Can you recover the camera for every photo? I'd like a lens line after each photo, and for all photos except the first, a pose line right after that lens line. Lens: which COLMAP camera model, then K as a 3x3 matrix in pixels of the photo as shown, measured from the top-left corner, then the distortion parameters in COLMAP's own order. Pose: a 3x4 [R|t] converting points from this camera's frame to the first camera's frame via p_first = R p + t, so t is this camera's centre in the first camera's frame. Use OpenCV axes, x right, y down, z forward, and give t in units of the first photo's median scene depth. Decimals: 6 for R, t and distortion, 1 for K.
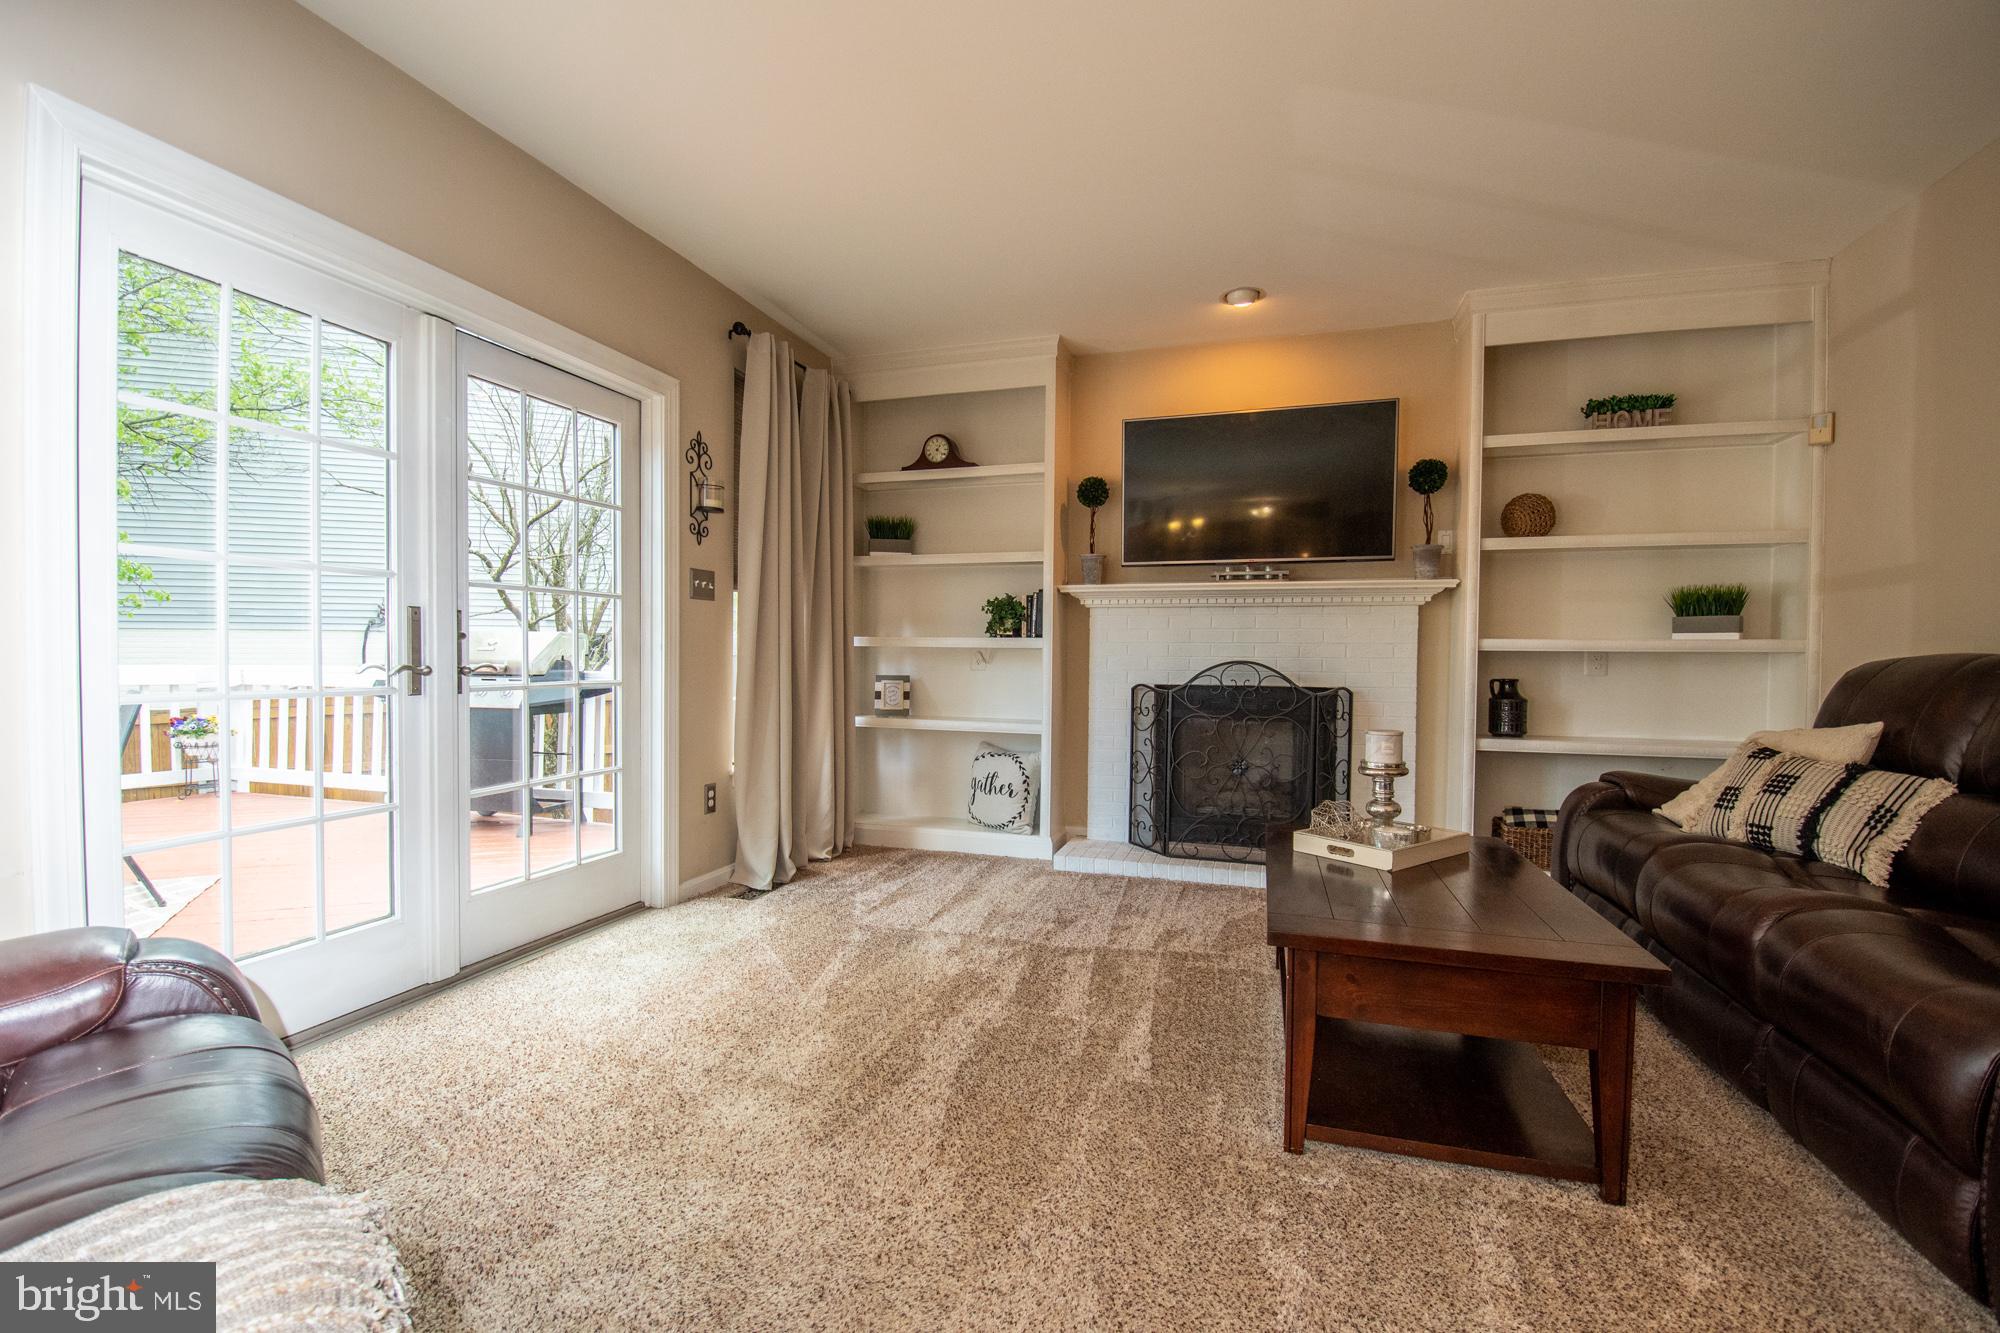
lens RADIAL K [[870.2, 0, 991.2], [0, 870.2, 676.5], [0, 0, 1]] dist [0.013950, -0.022918]
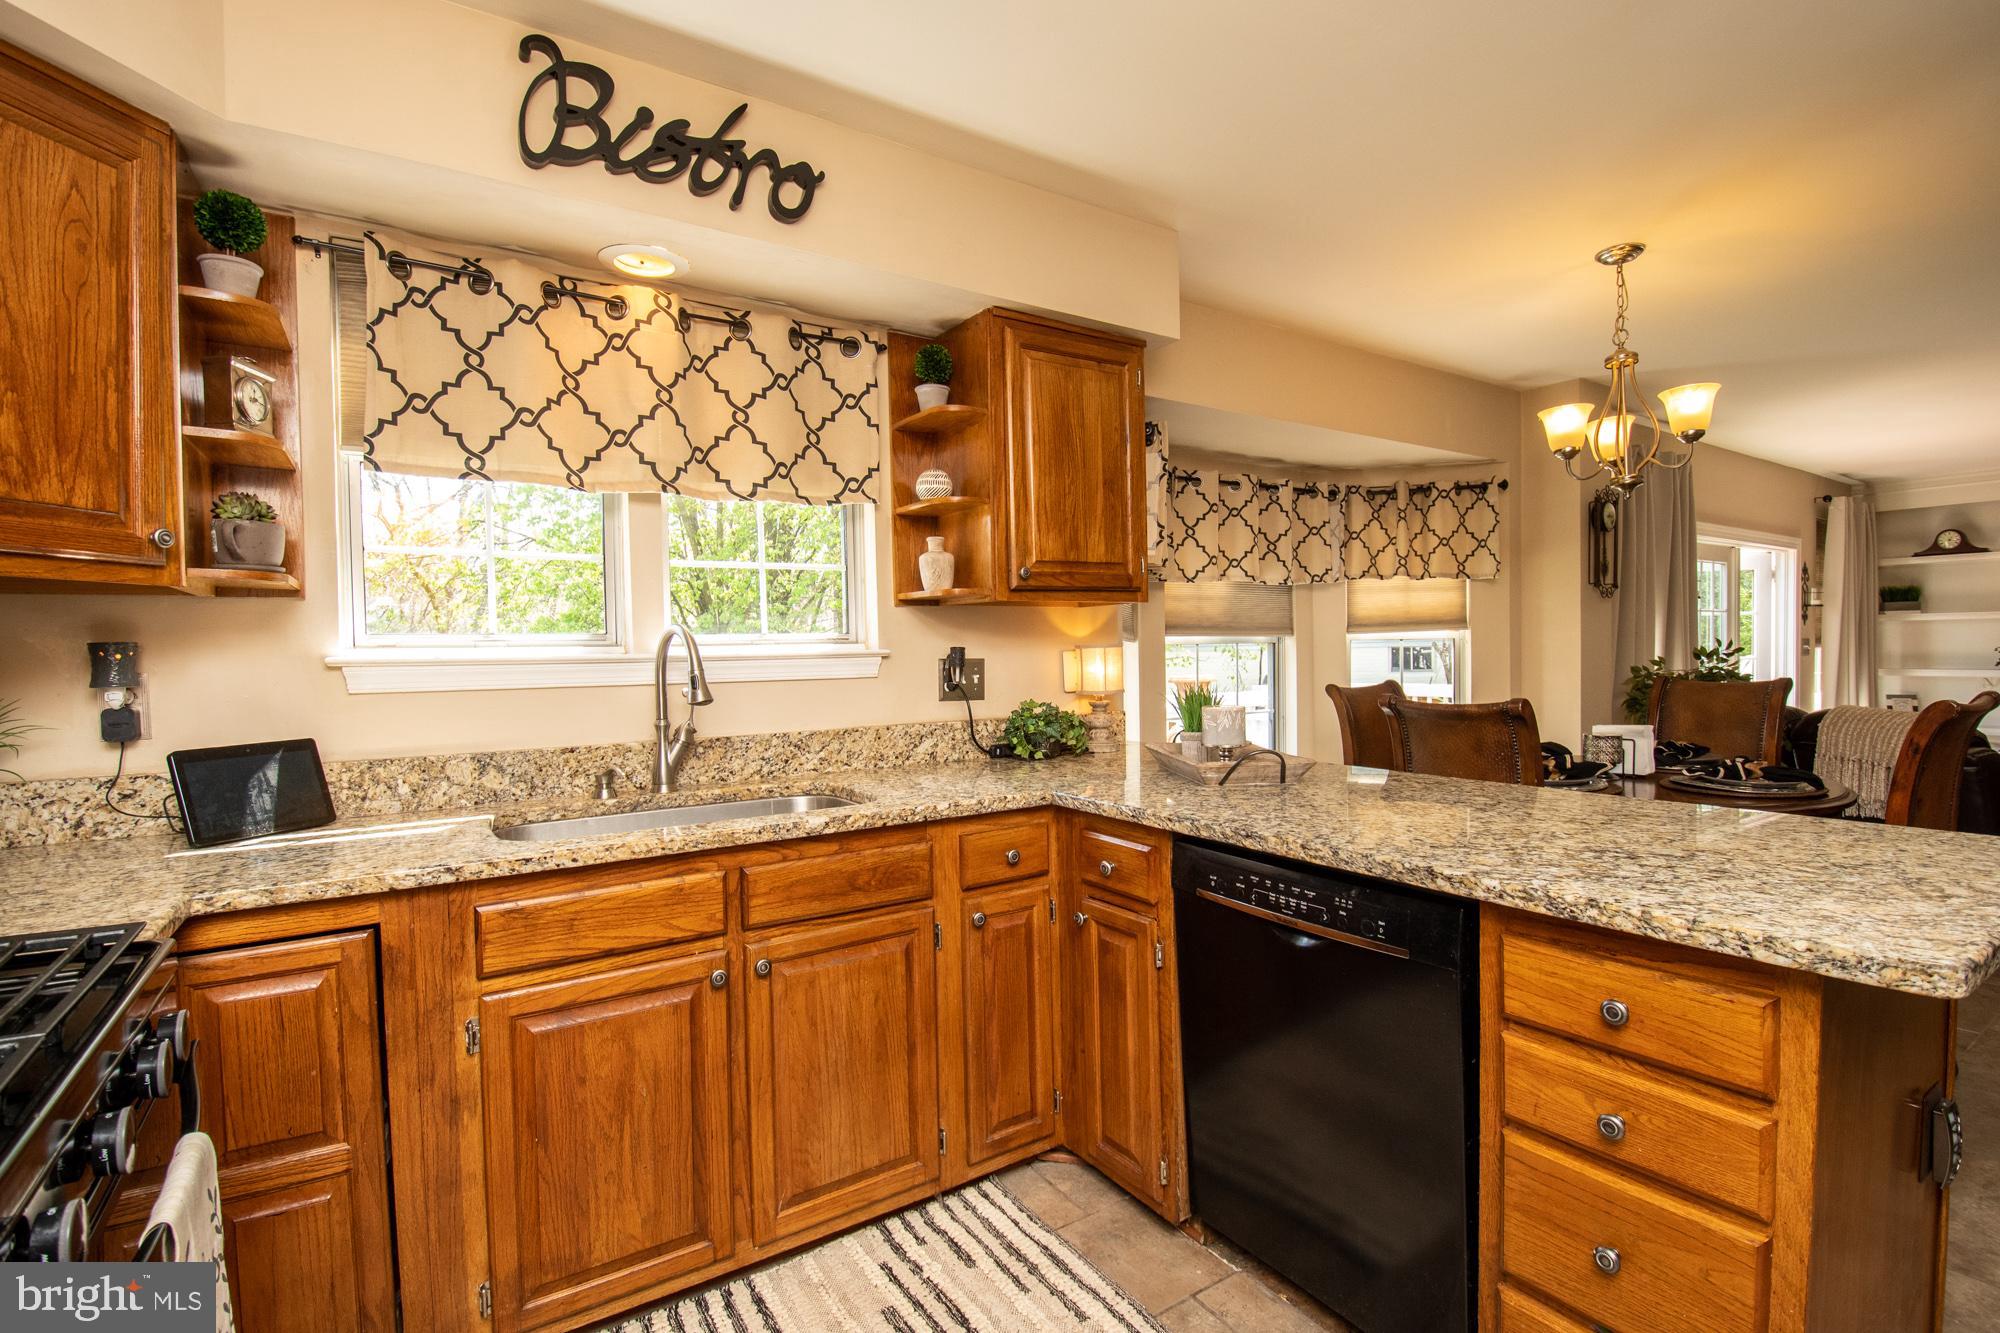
lens RADIAL K [[900.8, 0, 993.3], [0, 900.8, 676.7], [0, 0, 1]] dist [0.017762, -0.026055]
pose [[0.775389, -0.004382, -0.631469, -0.385619], [0.009109, 0.999950, 0.004246, -0.057239], [0.631418, -0.009044, 0.775390, -1.224531]]
